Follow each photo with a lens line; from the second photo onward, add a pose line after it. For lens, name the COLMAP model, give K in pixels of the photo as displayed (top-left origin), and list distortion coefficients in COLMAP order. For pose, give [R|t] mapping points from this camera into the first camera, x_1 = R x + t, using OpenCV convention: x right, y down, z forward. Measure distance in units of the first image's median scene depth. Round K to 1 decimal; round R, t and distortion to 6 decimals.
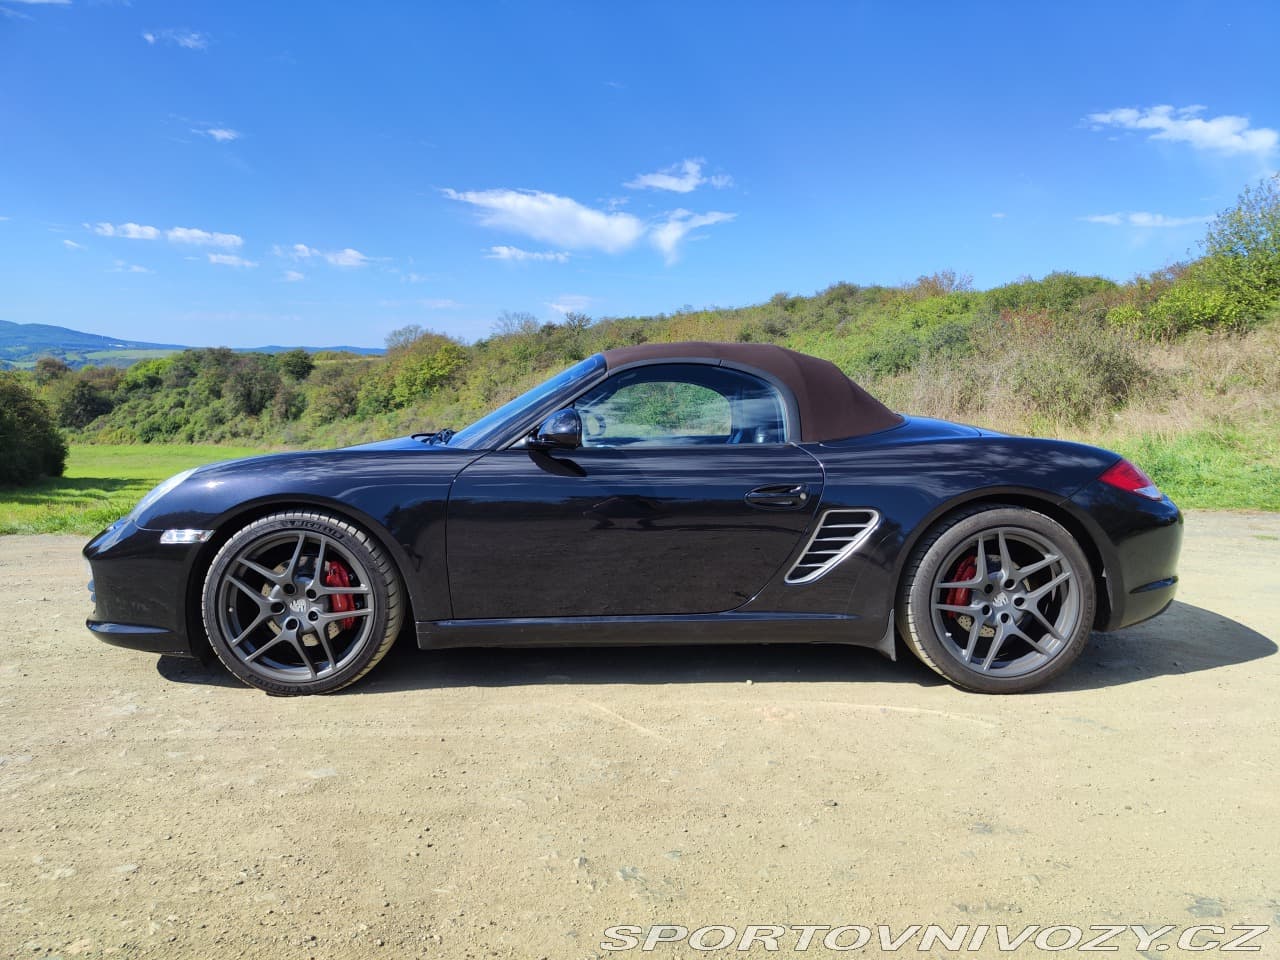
lens RADIAL K [[941.5, 0, 640.0], [0, 941.5, 480.0], [0, 0, 1]] dist [0.006867, -0.005697]
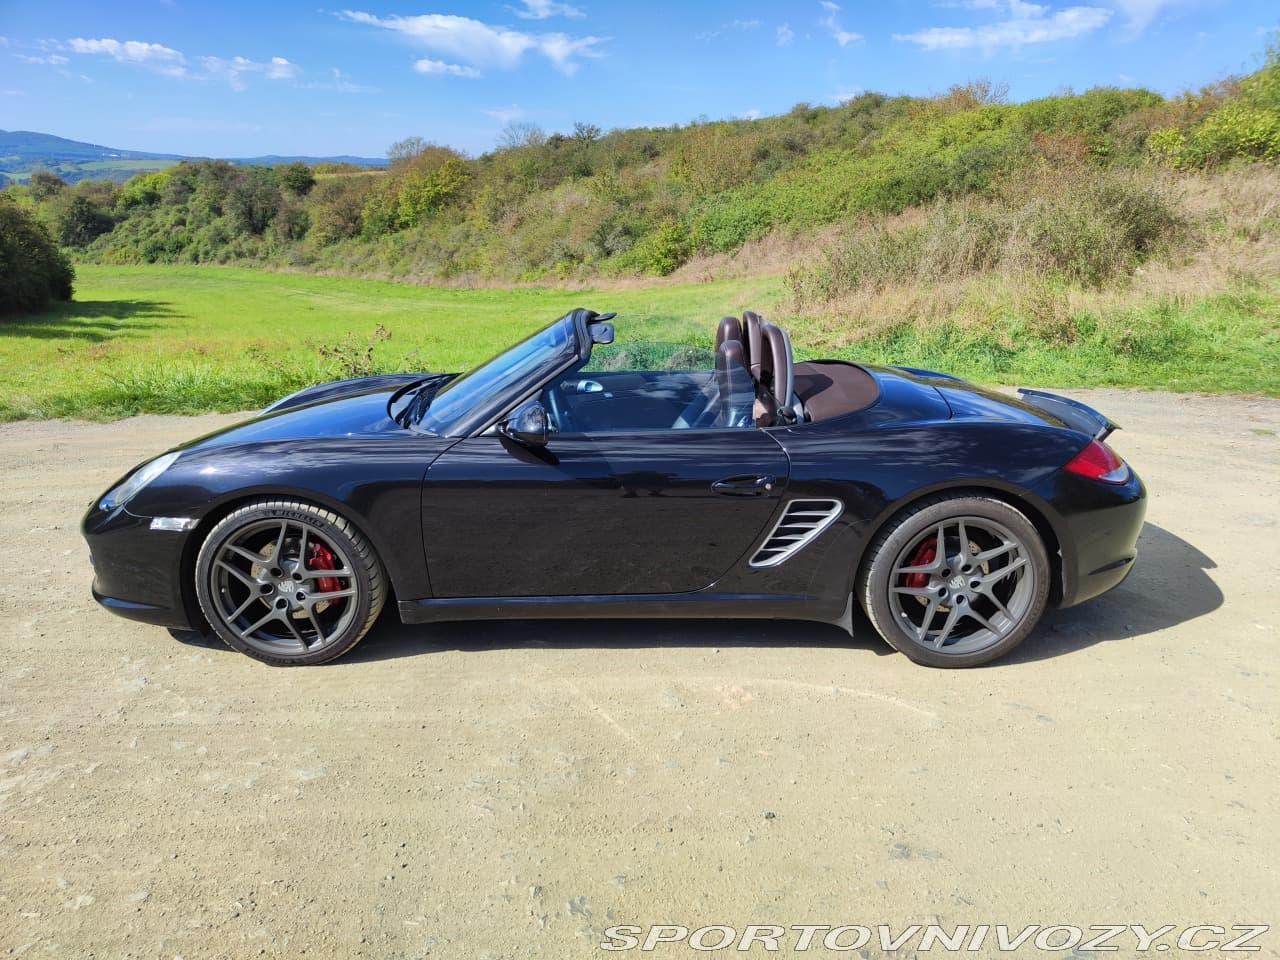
lens RADIAL K [[943.7, 0, 635.6], [0, 943.7, 483.9], [0, 0, 1]] dist [0.004811, -0.004147]
pose [[0.999730, 0.001245, -0.023212, 0.050012], [0.003594, 0.978273, 0.207290, -0.185390], [0.022966, -0.207318, 0.978004, -0.001905]]
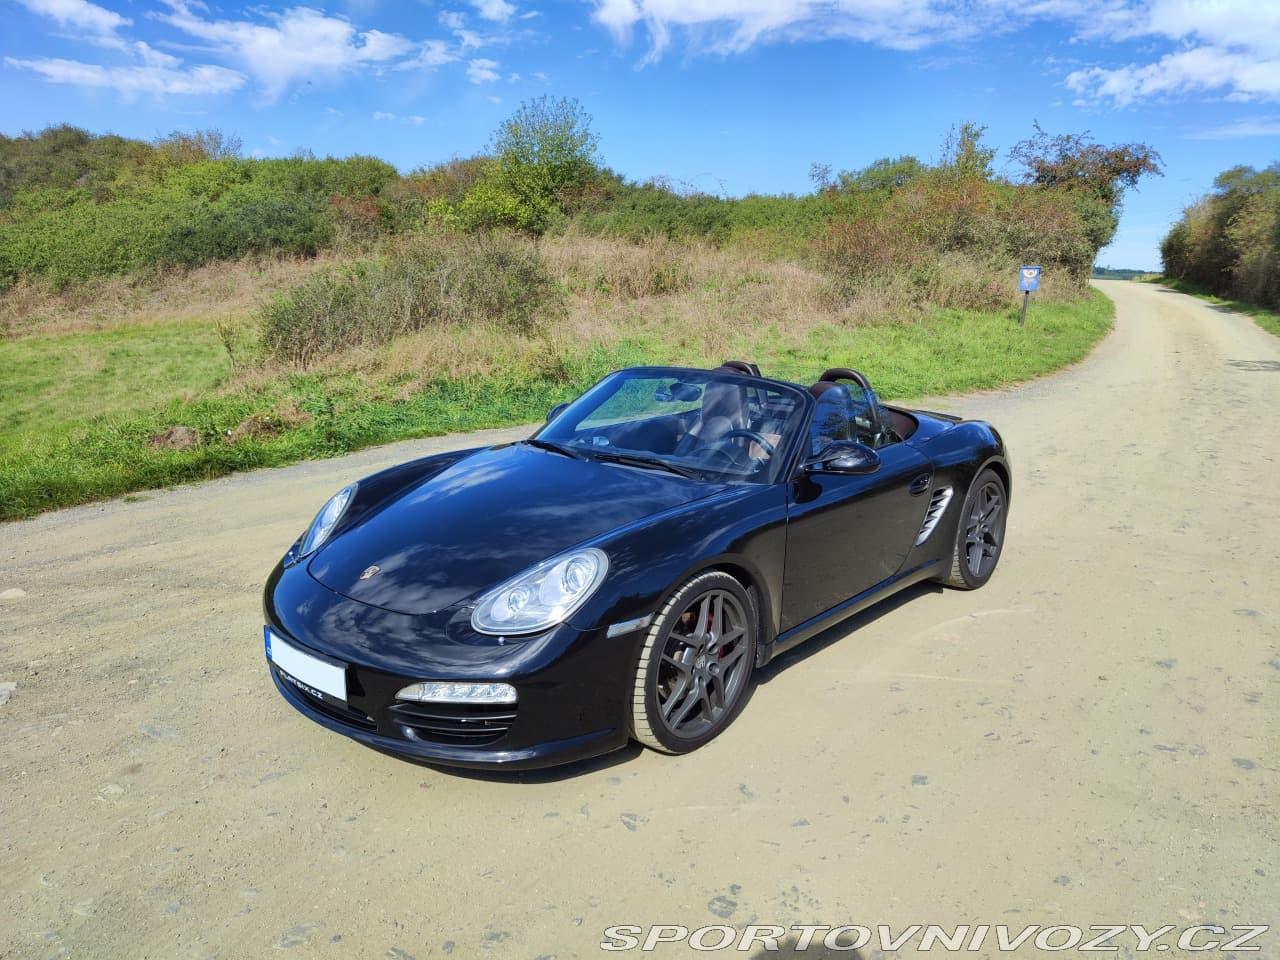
lens RADIAL K [[959.3, 0, 640.0], [0, 959.3, 480.0], [0, 0, 1]] dist [0.019065, -0.004201]
pose [[0.642689, -0.151791, 0.750940, -1.101672], [0.035586, 0.985033, 0.168653, -0.221041], [-0.765300, -0.081668, 0.638471, 0.391180]]
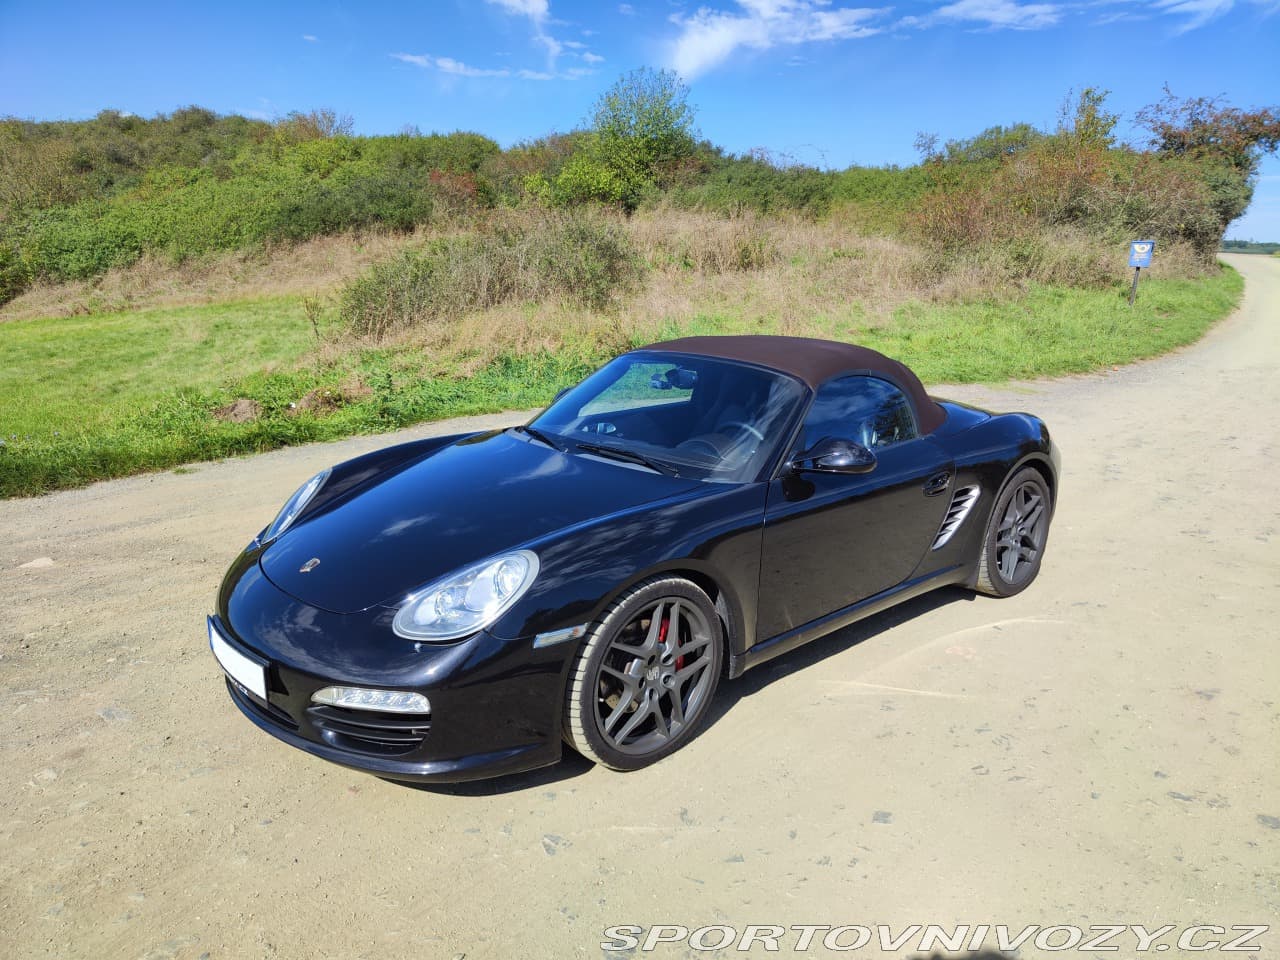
lens RADIAL K [[946.6, 0, 647.2], [0, 946.6, 480.6], [0, 0, 1]] dist [0.011449, 0.006658]
pose [[0.727479, -0.155007, 0.668392, -0.922112], [0.030293, 0.980453, 0.194407, -0.226376], [-0.685461, -0.121180, 0.717954, 0.330336]]
